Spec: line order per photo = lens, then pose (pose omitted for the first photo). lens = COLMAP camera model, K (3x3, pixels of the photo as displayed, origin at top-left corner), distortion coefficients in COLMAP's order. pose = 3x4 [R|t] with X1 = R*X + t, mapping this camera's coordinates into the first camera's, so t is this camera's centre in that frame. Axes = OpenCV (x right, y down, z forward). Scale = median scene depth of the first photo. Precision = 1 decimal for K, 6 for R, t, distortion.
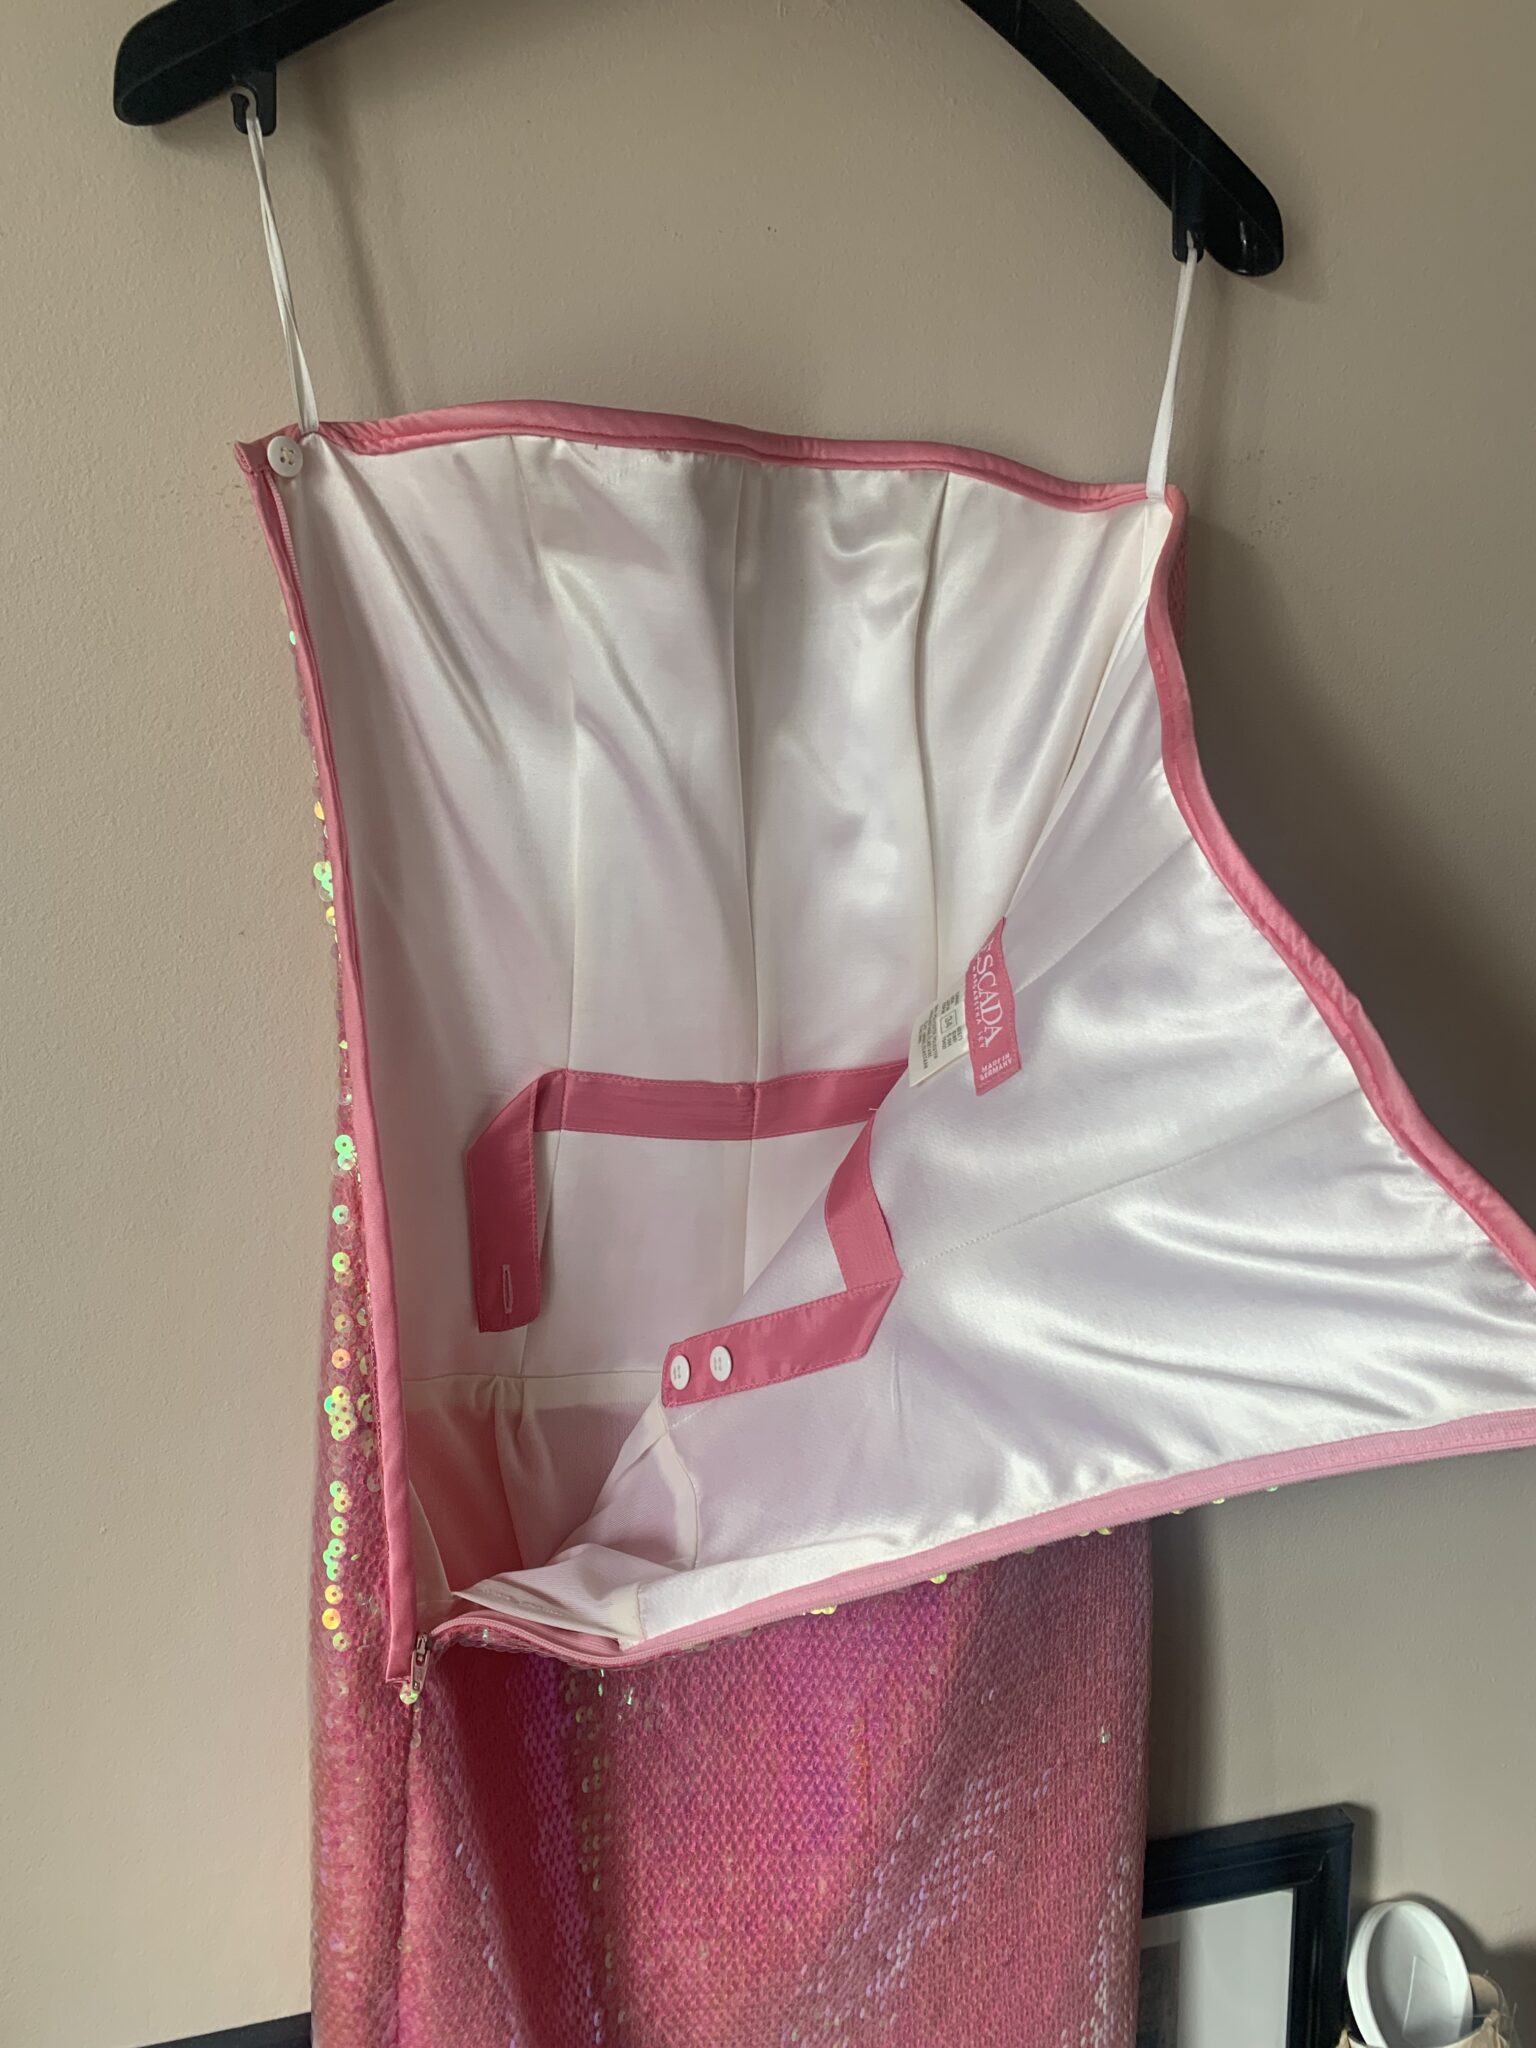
lens RADIAL K [[1548.6, 0, 768.0], [0, 1548.6, 1024.0], [0, 0, 1]] dist [0.005406, -0.009553]
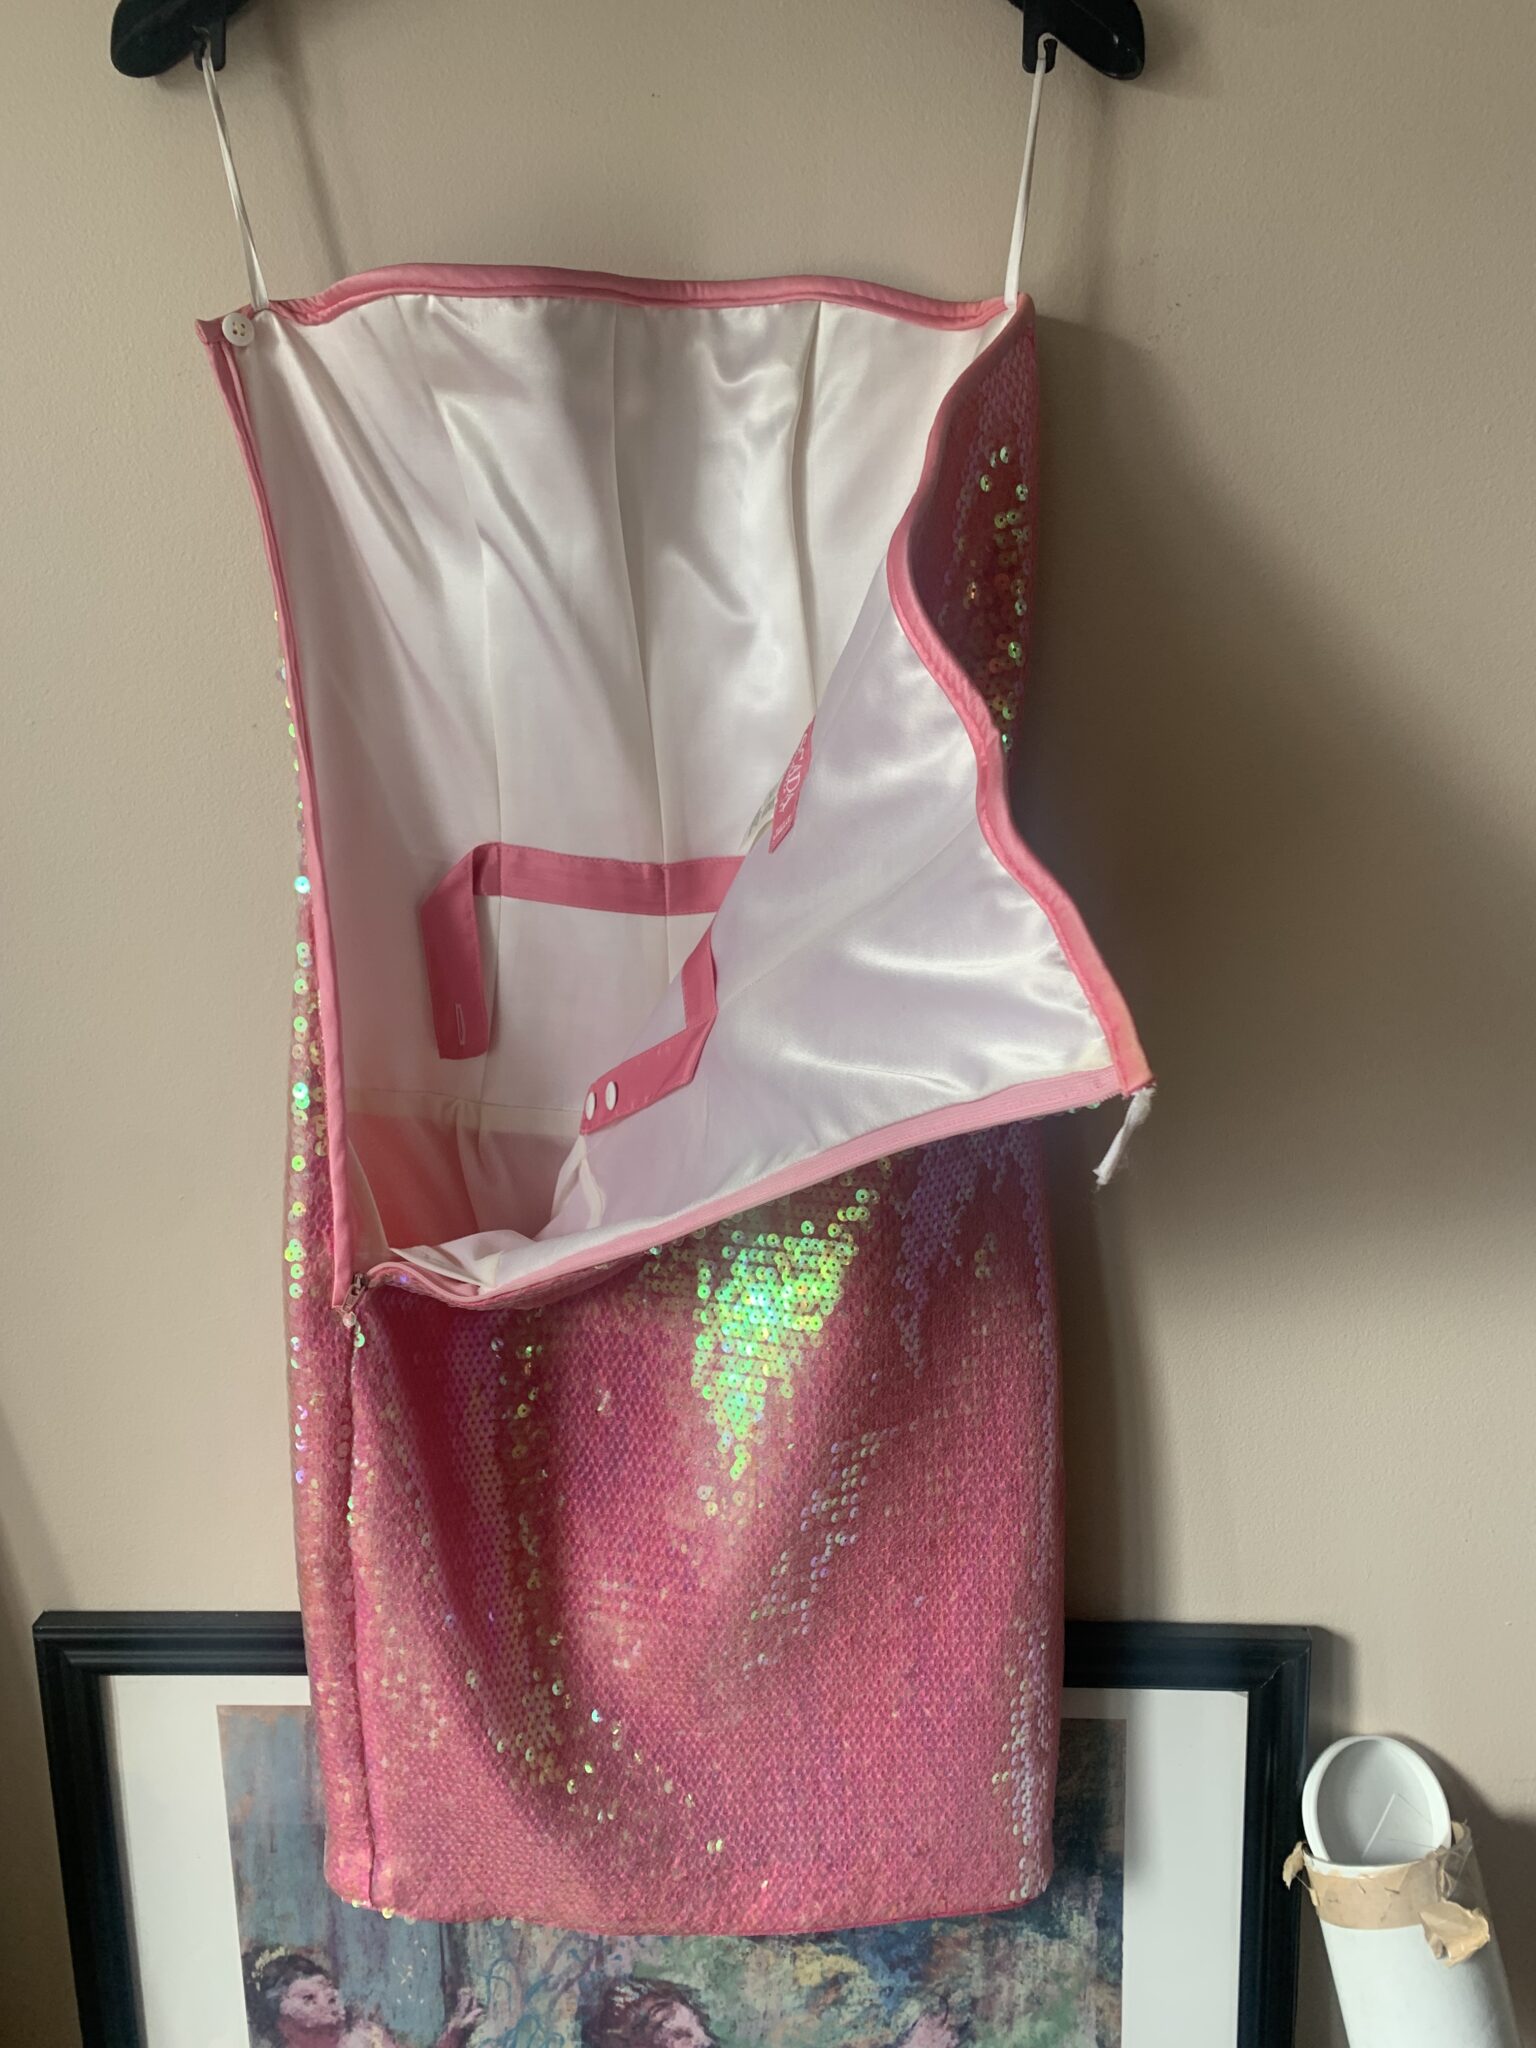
lens RADIAL K [[1552.2, 0, 767.2], [0, 1552.2, 1103.5], [0, 0, 1]] dist [0.000153, -0.006387]
pose [[0.948179, 0.059903, -0.312040, 0.471083], [-0.039536, 0.996678, 0.071198, 0.141598], [0.315268, -0.055172, 0.947398, -0.098213]]
